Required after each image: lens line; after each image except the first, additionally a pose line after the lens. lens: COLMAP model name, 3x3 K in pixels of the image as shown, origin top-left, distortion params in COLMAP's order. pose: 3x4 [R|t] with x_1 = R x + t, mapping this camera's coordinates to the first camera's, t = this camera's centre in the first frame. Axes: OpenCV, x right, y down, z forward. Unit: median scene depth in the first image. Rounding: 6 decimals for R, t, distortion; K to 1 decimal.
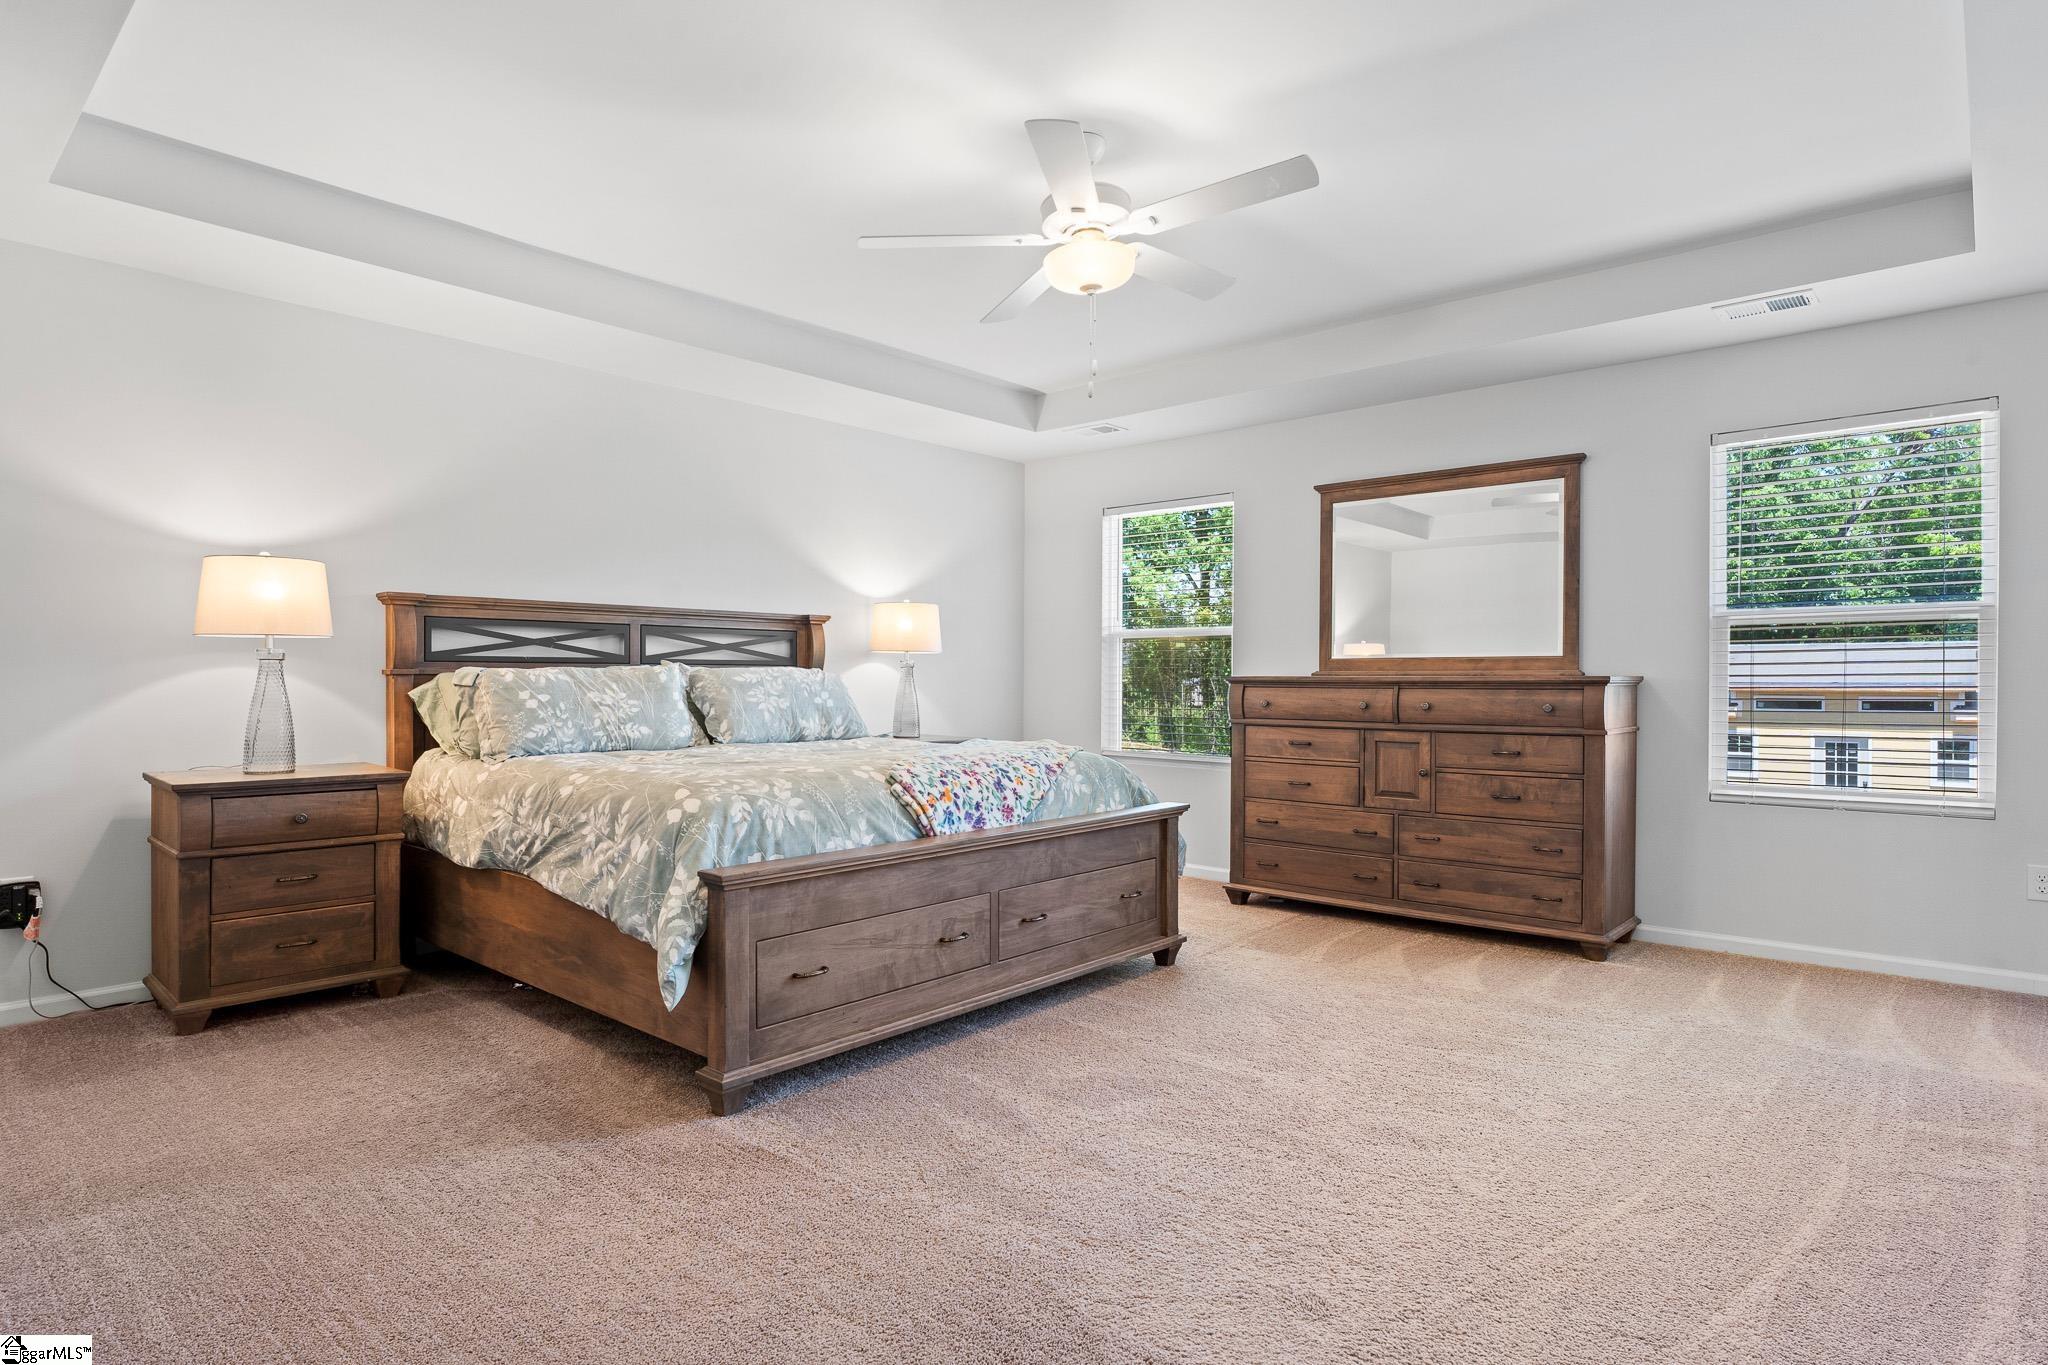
lens RADIAL K [[1110.2, 0, 1024.0], [0, 1110.2, 682.5], [0, 0, 1]] dist [-0.030254, -0.000206]
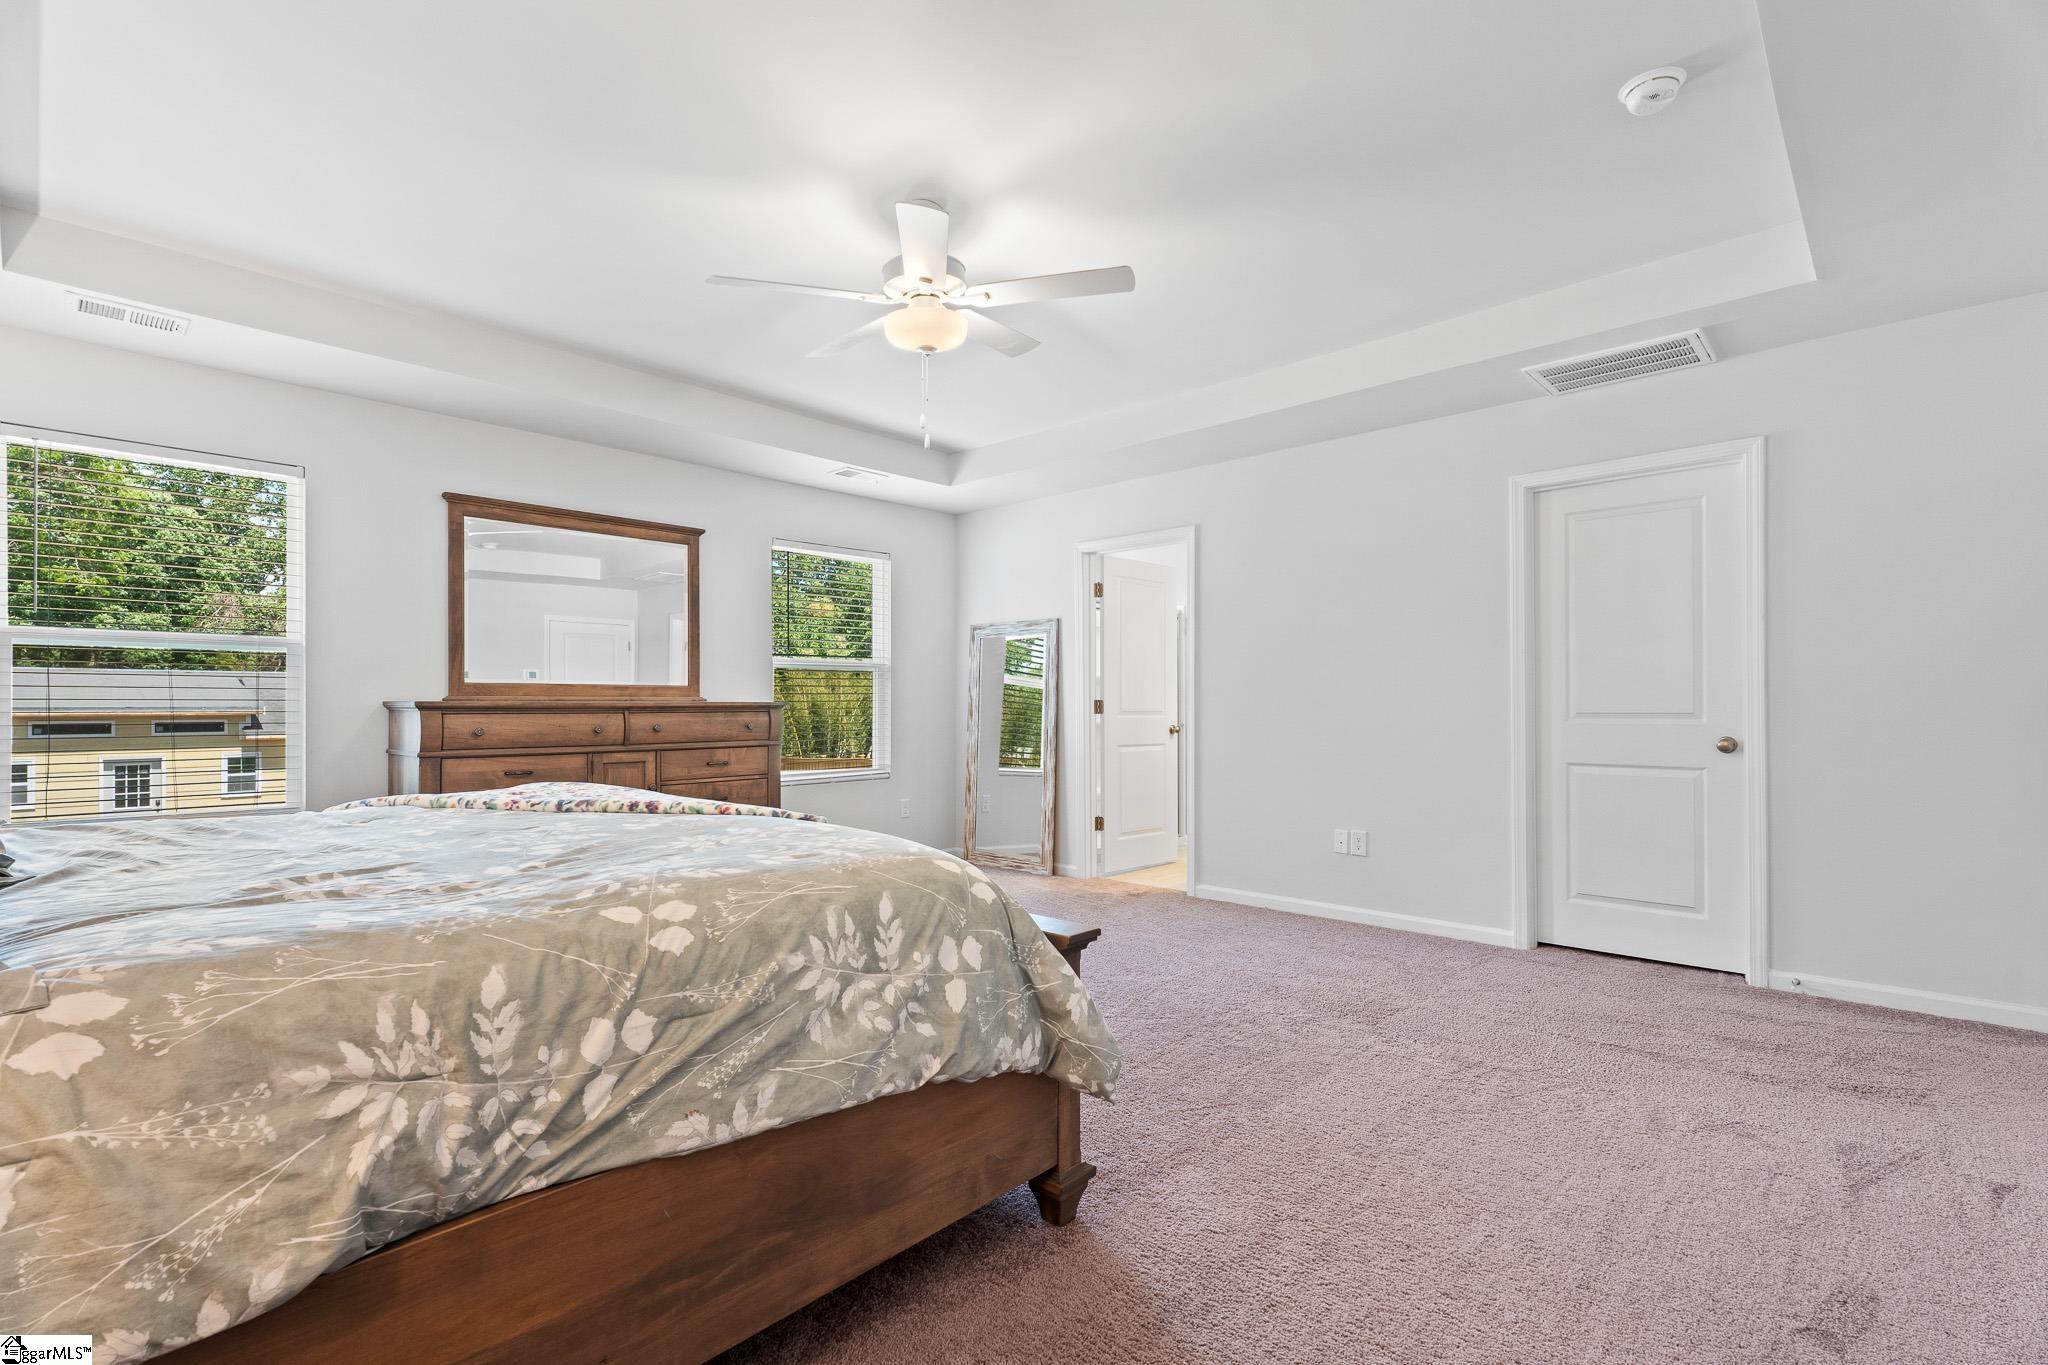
lens RADIAL K [[924.6, 0, 1046.2], [0, 924.6, 694.6], [0, 0, 1]] dist [0.001001, 0.000103]
pose [[0.015885, 0.007815, 0.999843, -0.515721], [0.004960, 0.999957, -0.007895, -0.003354], [-0.999862, 0.005085, 0.015845, 0.523400]]
